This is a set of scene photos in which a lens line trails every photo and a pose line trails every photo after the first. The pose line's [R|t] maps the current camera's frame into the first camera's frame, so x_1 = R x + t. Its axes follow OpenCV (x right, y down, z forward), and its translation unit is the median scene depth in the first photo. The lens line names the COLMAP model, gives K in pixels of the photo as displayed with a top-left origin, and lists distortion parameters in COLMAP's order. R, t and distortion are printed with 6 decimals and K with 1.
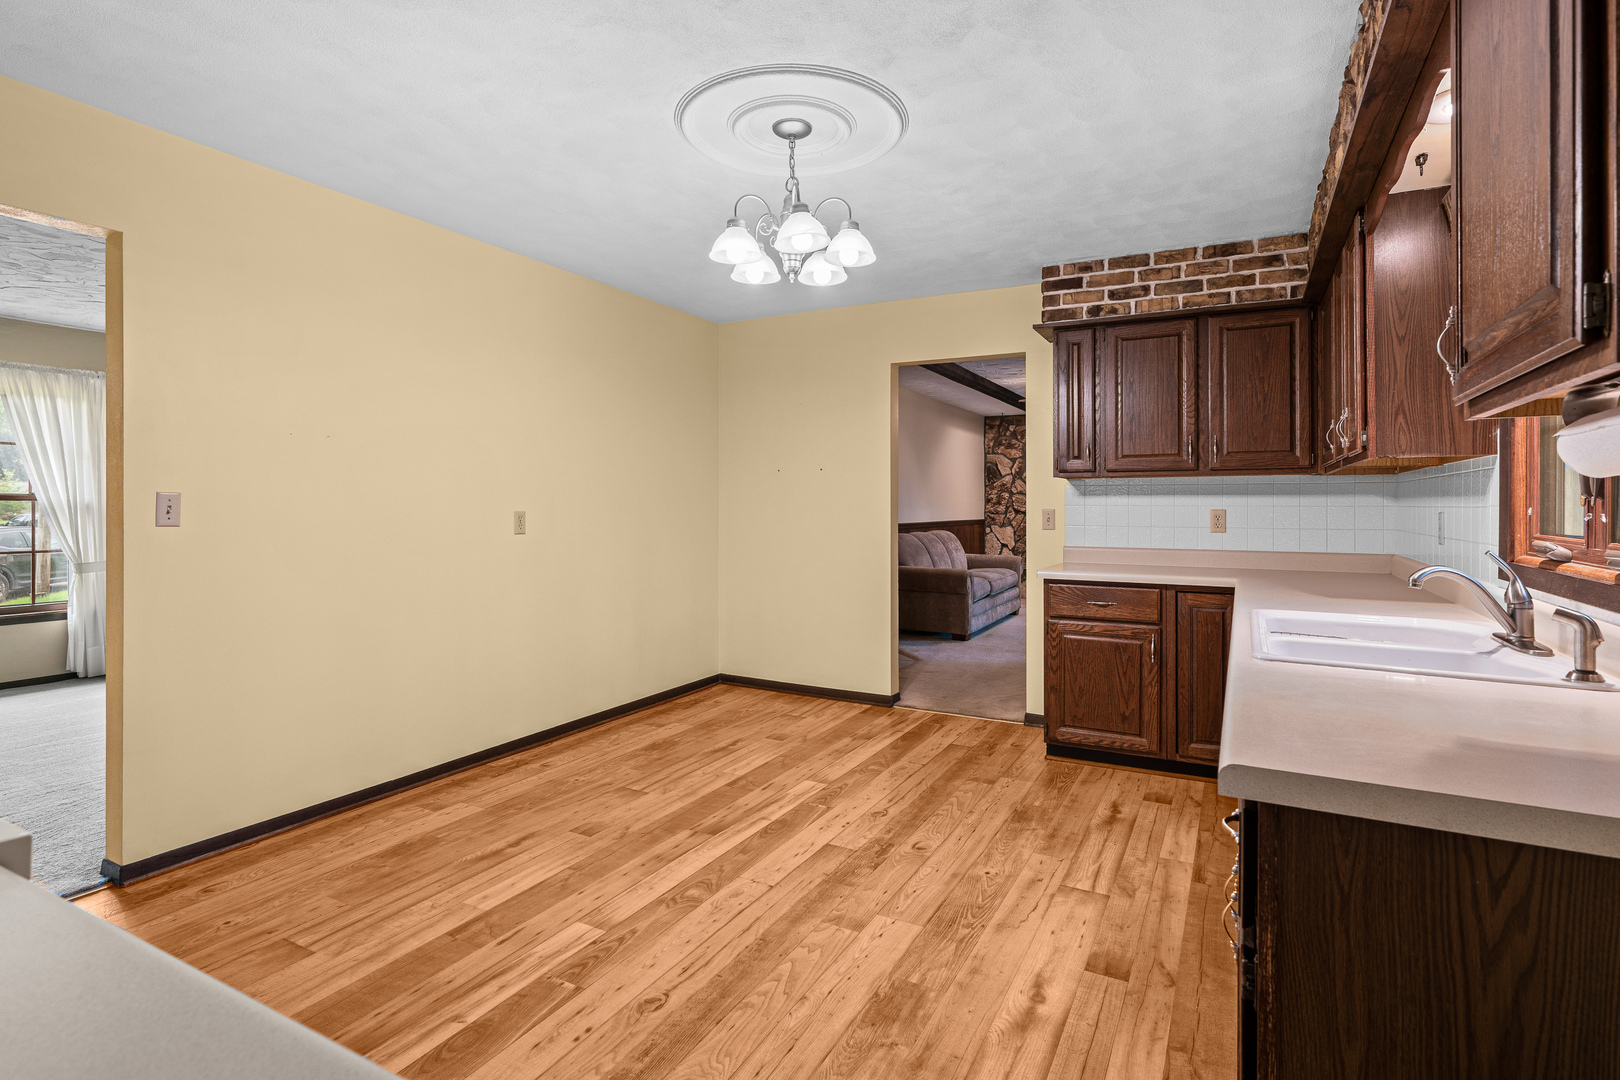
lens RADIAL K [[803.0, 0, 811.9], [0, 803.0, 510.0], [0, 0, 1]] dist [0.000124, -0.000232]
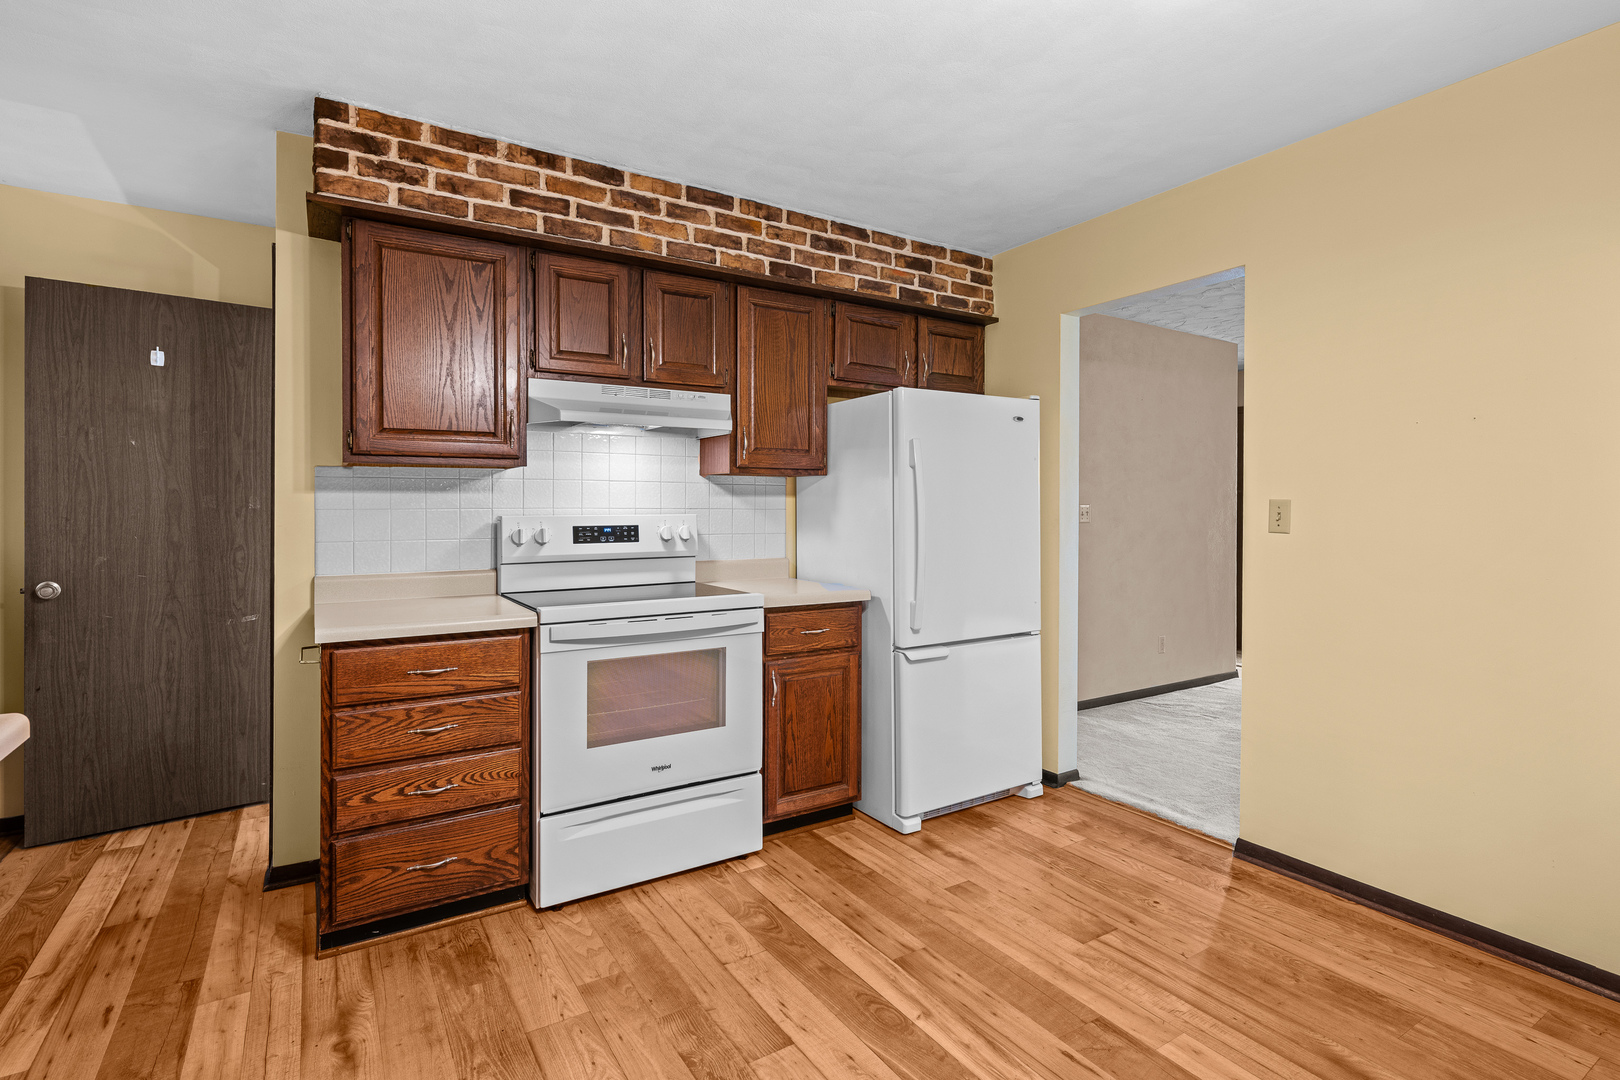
lens RADIAL K [[782.7, 0, 812.0], [0, 782.7, 515.9], [0, 0, 1]] dist [-0.001595, 0.000761]
pose [[-0.489050, 0.000750, -0.872255, 0.589979], [-0.001031, 0.999998, 0.001437, -0.003068], [0.872255, 0.001602, -0.489049, 1.405805]]
